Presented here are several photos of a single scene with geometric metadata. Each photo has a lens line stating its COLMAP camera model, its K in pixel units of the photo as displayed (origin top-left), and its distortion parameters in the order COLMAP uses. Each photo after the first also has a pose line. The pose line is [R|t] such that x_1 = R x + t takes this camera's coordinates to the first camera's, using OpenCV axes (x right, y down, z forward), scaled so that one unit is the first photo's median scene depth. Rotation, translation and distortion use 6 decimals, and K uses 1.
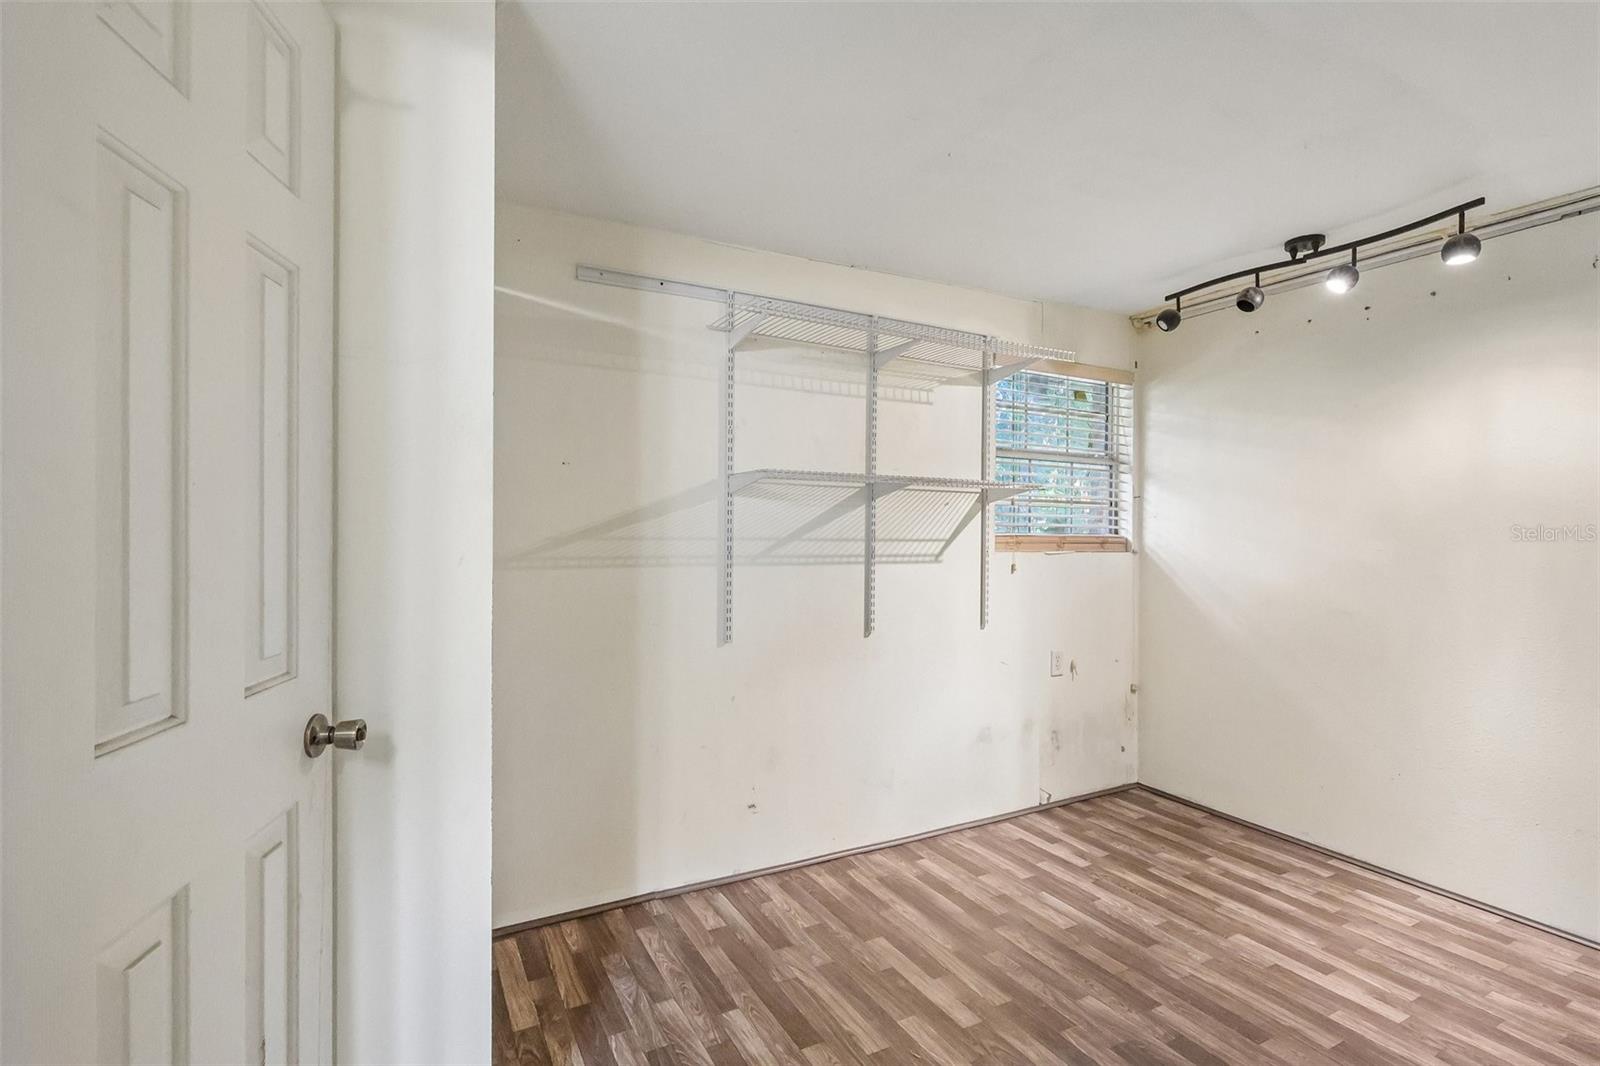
lens RADIAL K [[753.0, 0, 787.0], [0, 753.0, 536.4], [0, 0, 1]] dist [-0.003710, 0.001943]
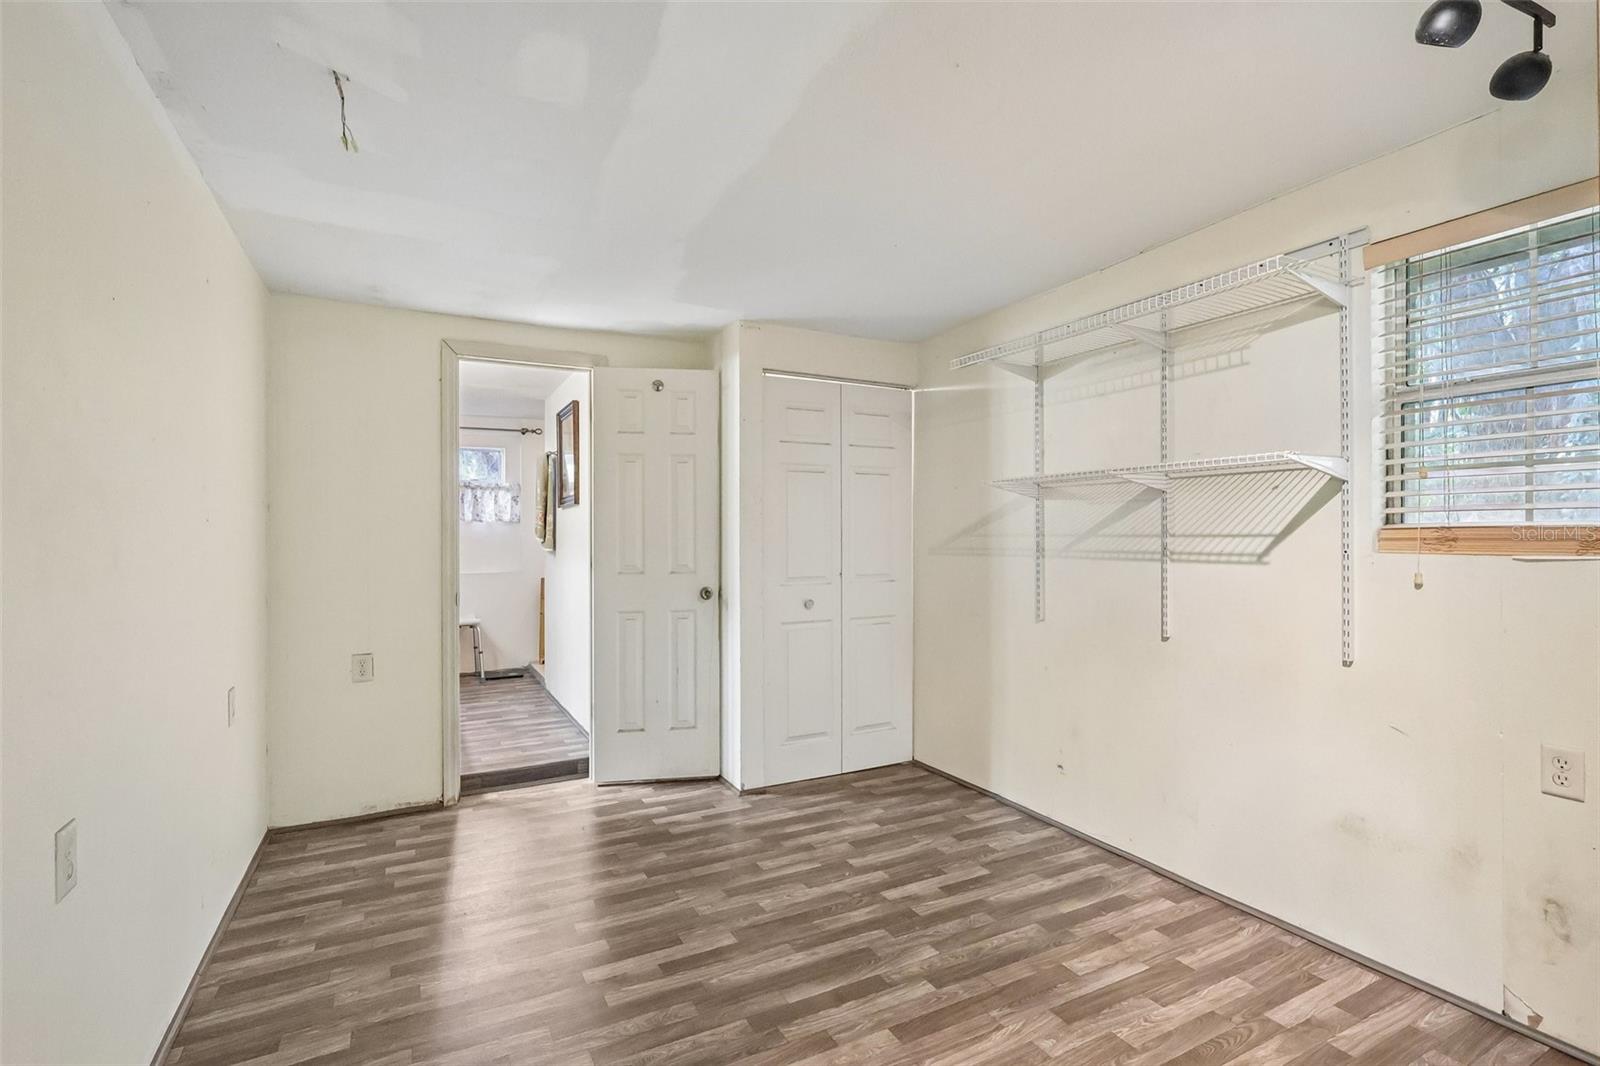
lens RADIAL K [[753.0, 0, 787.2], [0, 753.0, 536.6], [0, 0, 1]] dist [-0.003710, 0.001943]
pose [[-0.022845, -0.009500, -0.999694, 1.080183], [-0.008278, 0.999922, -0.009313, 0.019010], [0.999705, 0.008062, -0.022922, 0.581746]]
